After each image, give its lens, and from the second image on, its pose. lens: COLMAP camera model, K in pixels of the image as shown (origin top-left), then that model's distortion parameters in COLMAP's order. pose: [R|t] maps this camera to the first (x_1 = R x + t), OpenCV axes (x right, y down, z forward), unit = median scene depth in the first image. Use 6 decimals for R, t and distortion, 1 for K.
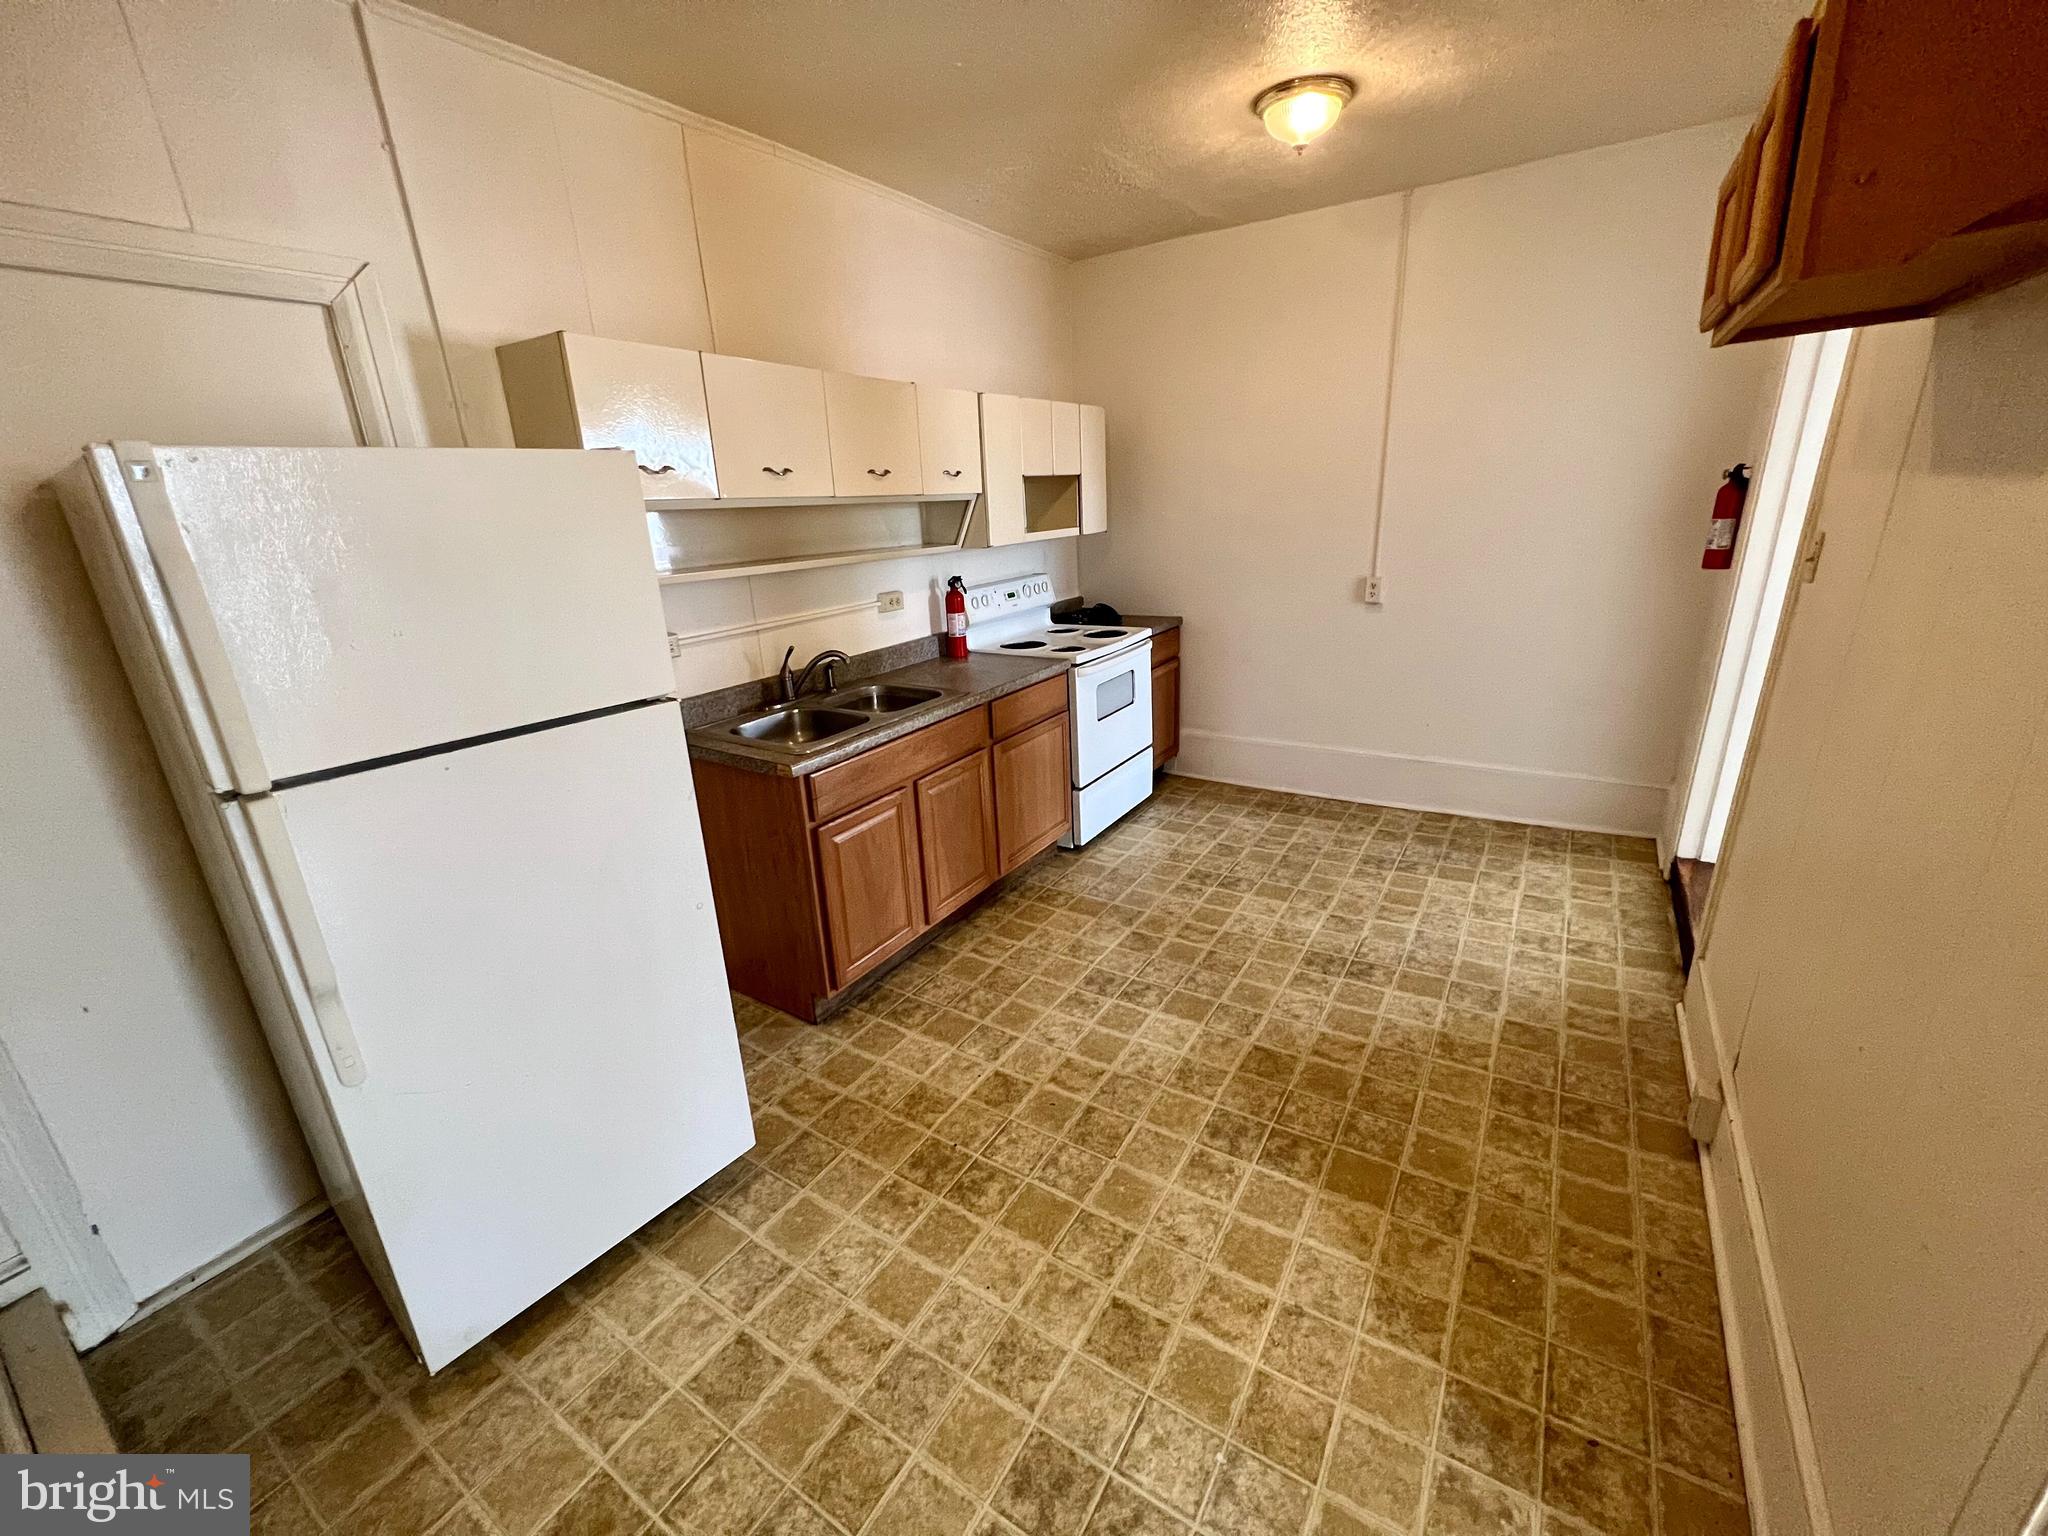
lens RADIAL K [[817.4, 0, 1047.6], [0, 817.4, 719.5], [0, 0, 1]] dist [0.039486, -0.021706]
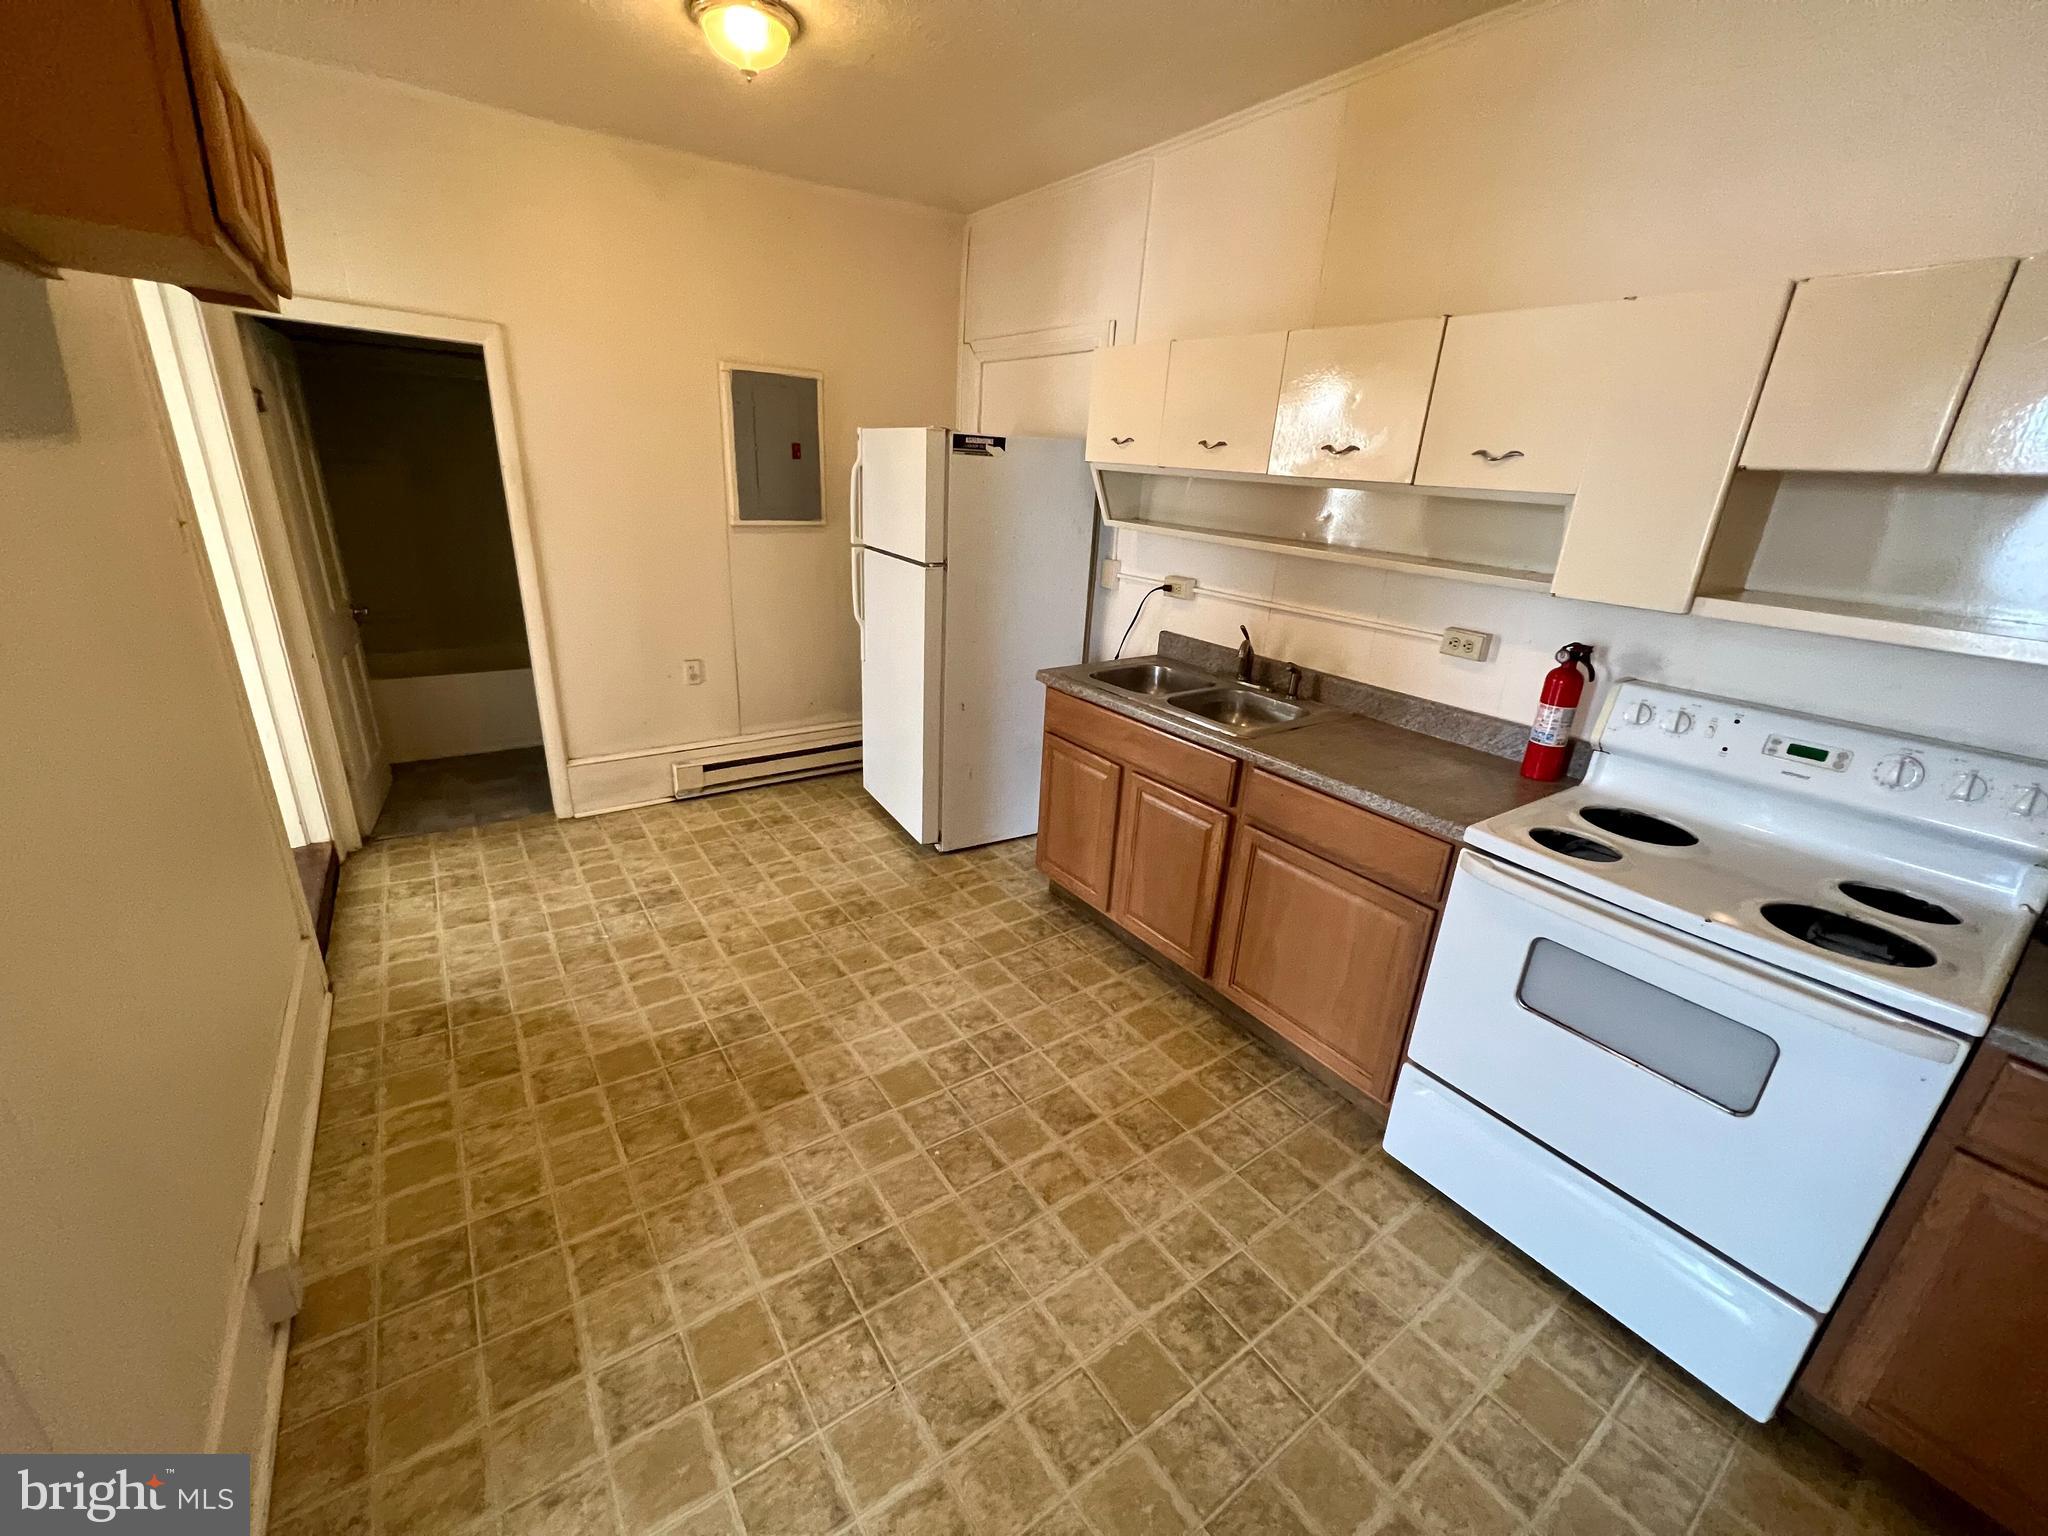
lens RADIAL K [[825.6, 0, 1018.5], [0, 825.6, 765.9], [0, 0, 1]] dist [0.002363, 0.000199]
pose [[-0.383502, 0.332147, -0.861745, 0.683791], [-0.290169, 0.842502, 0.453863, -0.313526], [0.876772, 0.424109, -0.226723, 1.048179]]
